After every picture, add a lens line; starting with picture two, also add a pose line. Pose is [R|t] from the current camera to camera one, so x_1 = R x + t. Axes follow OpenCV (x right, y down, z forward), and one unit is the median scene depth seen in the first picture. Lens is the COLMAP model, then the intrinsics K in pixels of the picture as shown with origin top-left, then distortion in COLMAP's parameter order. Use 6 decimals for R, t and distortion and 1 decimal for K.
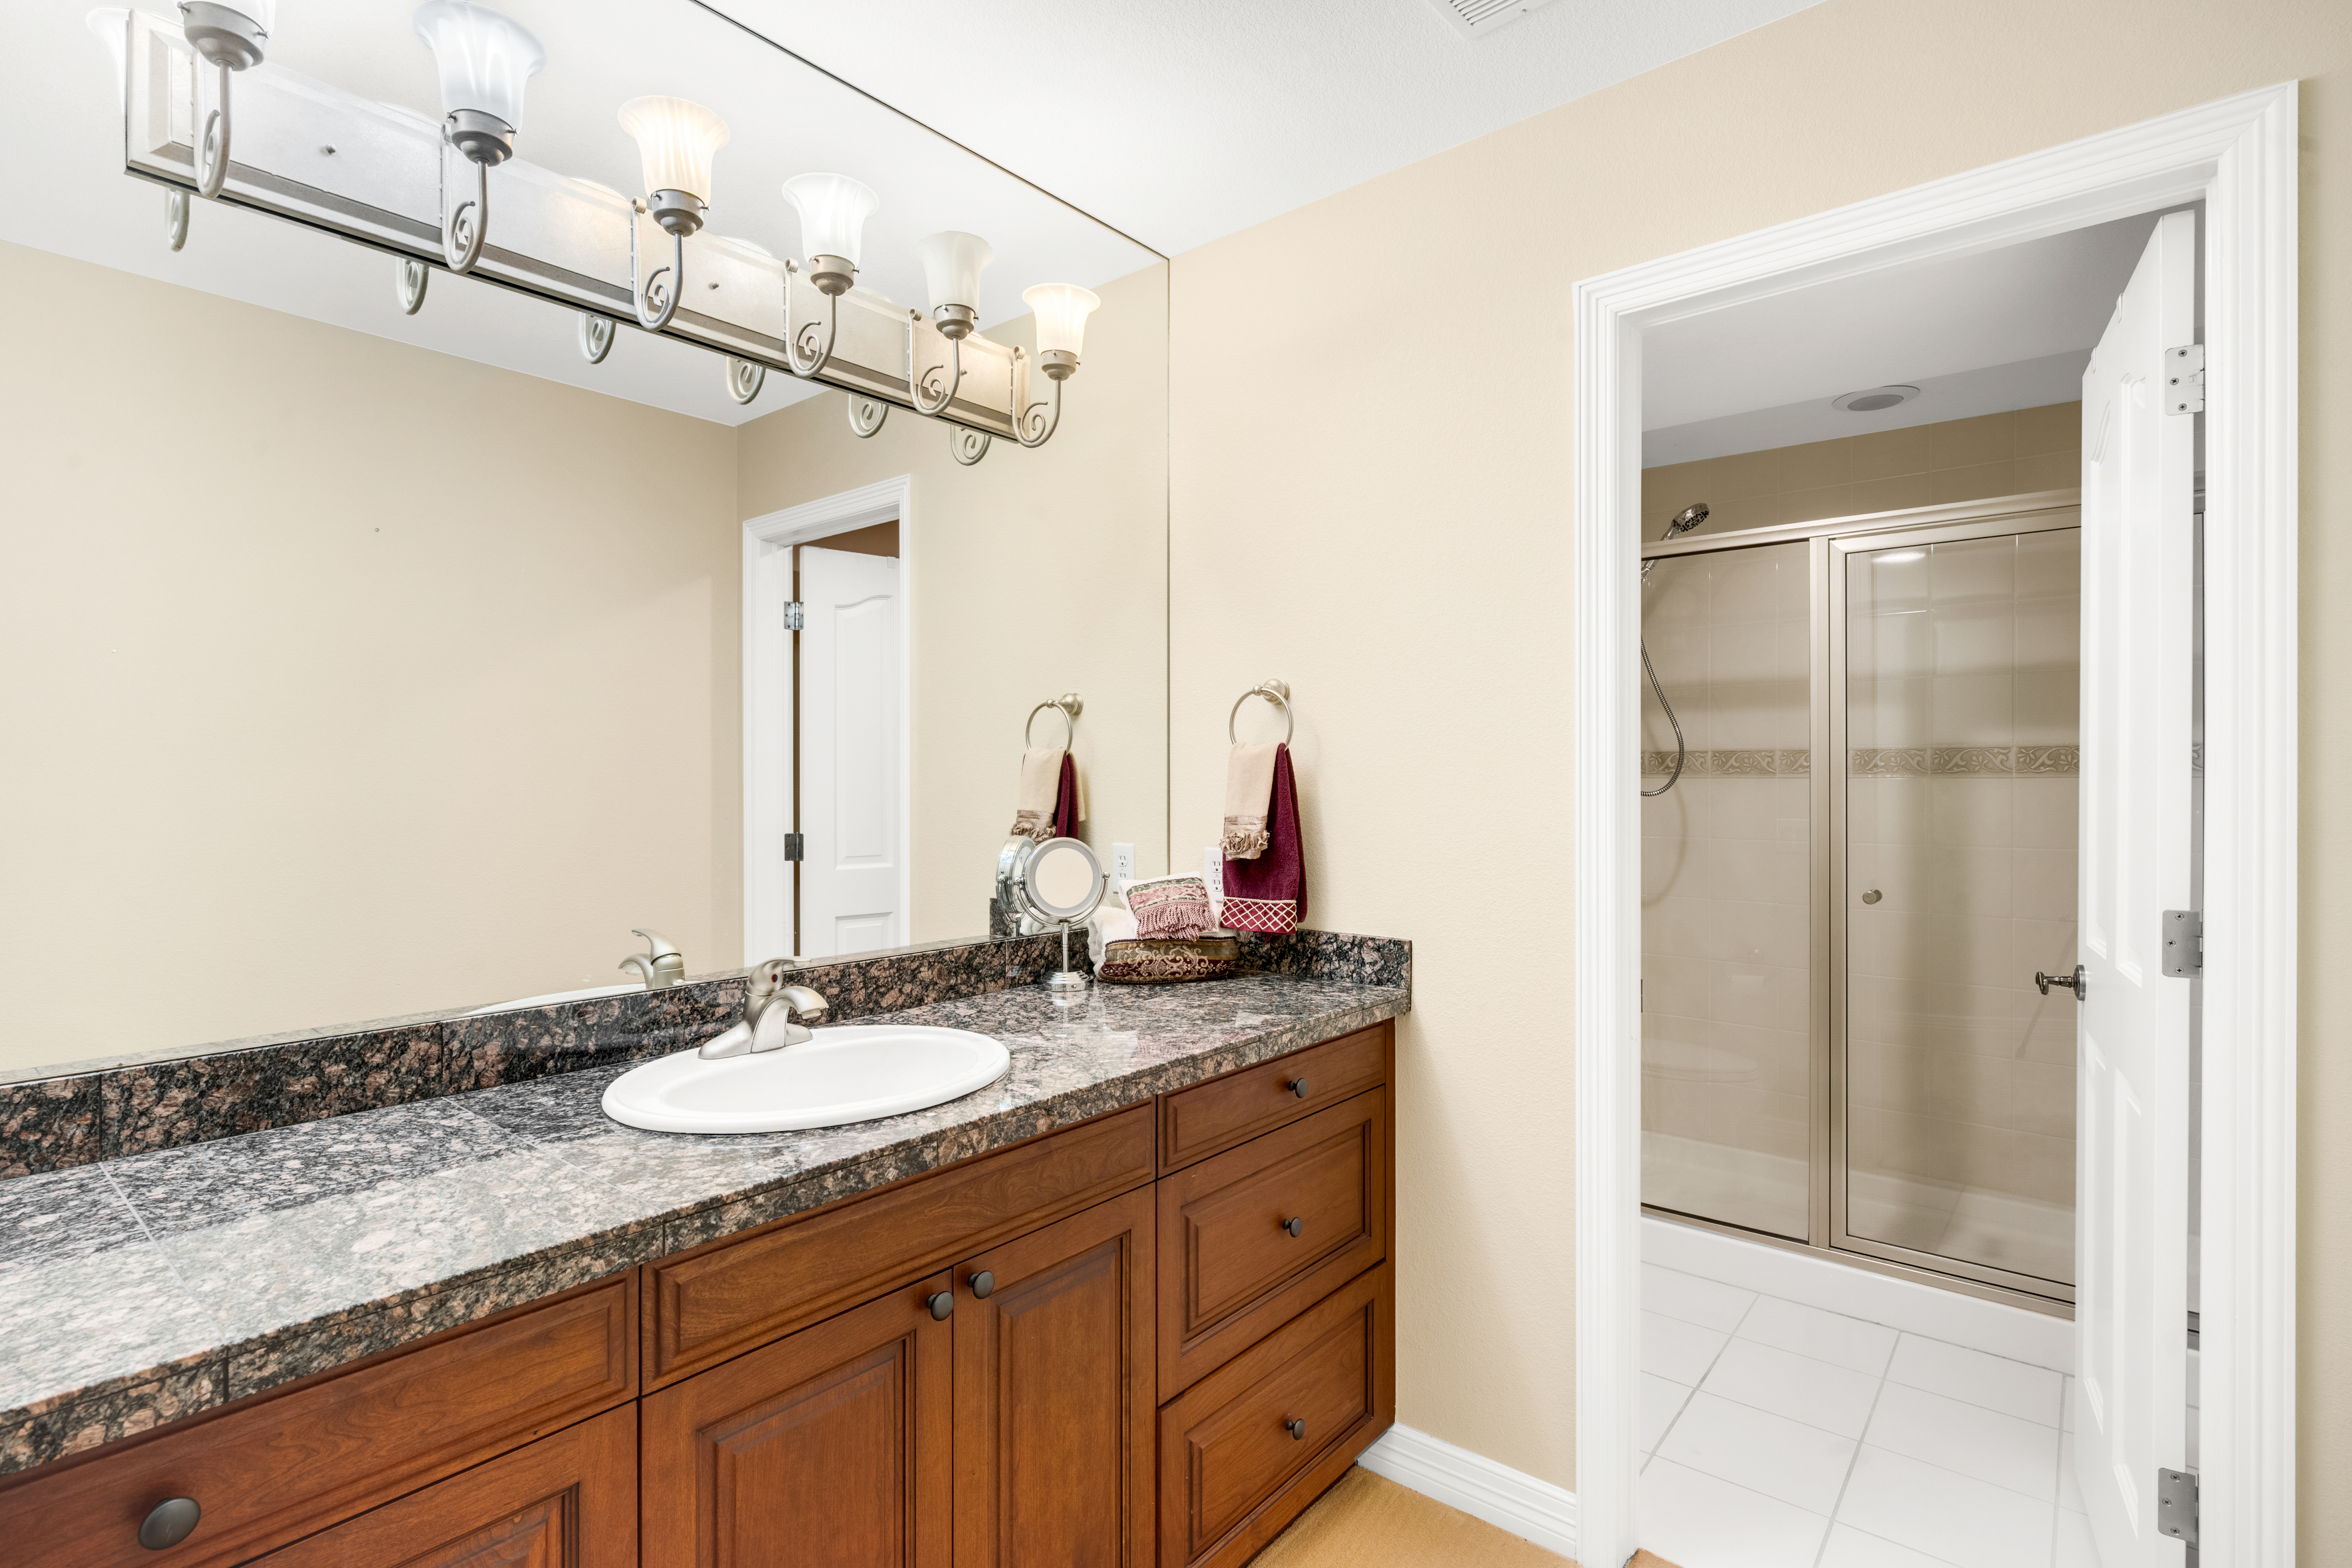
lens RADIAL K [[1148.9, 0, 1176.0], [0, 1148.9, 784.0], [0, 0, 1]] dist [-0.000275, -0.000004]
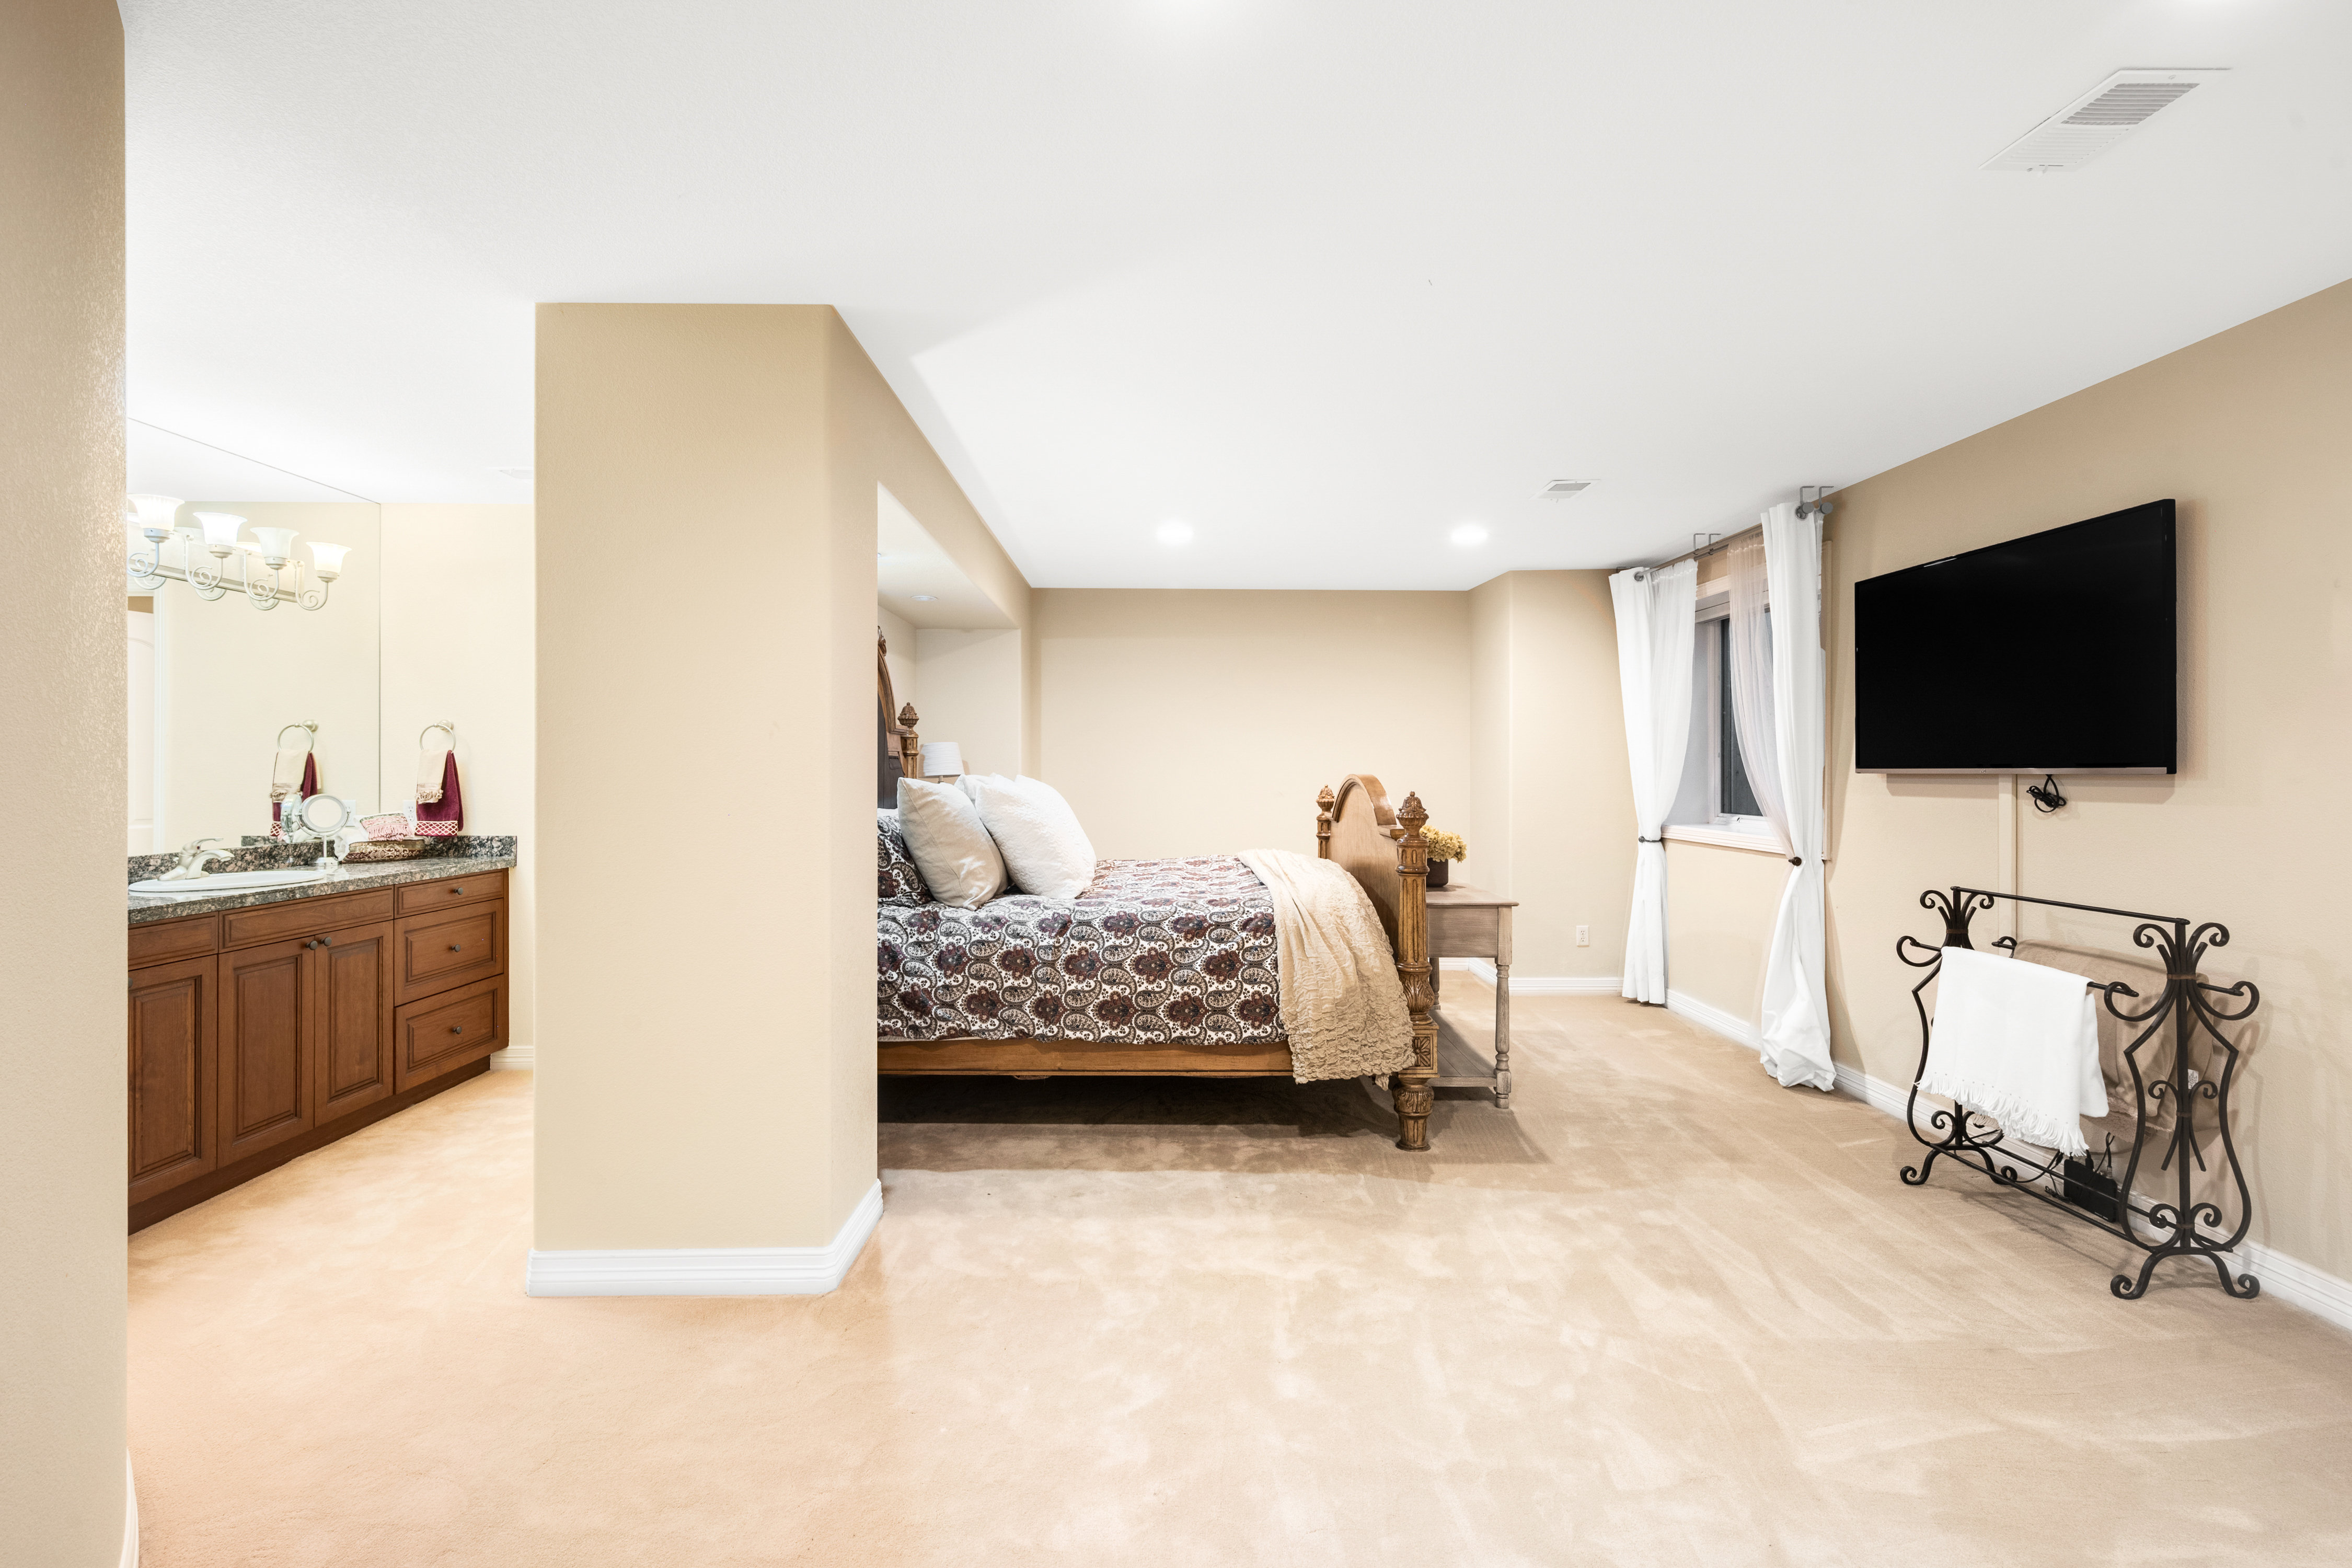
lens RADIAL K [[1062.3, 0, 1177.7], [0, 1062.3, 772.1], [0, 0, 1]] dist [-0.000691, -0.000155]
pose [[0.763357, 0.000653, 0.645977, -0.165633], [0.000526, 0.999999, -0.001632, 0.011036], [-0.645977, 0.001586, 0.763355, -1.530499]]
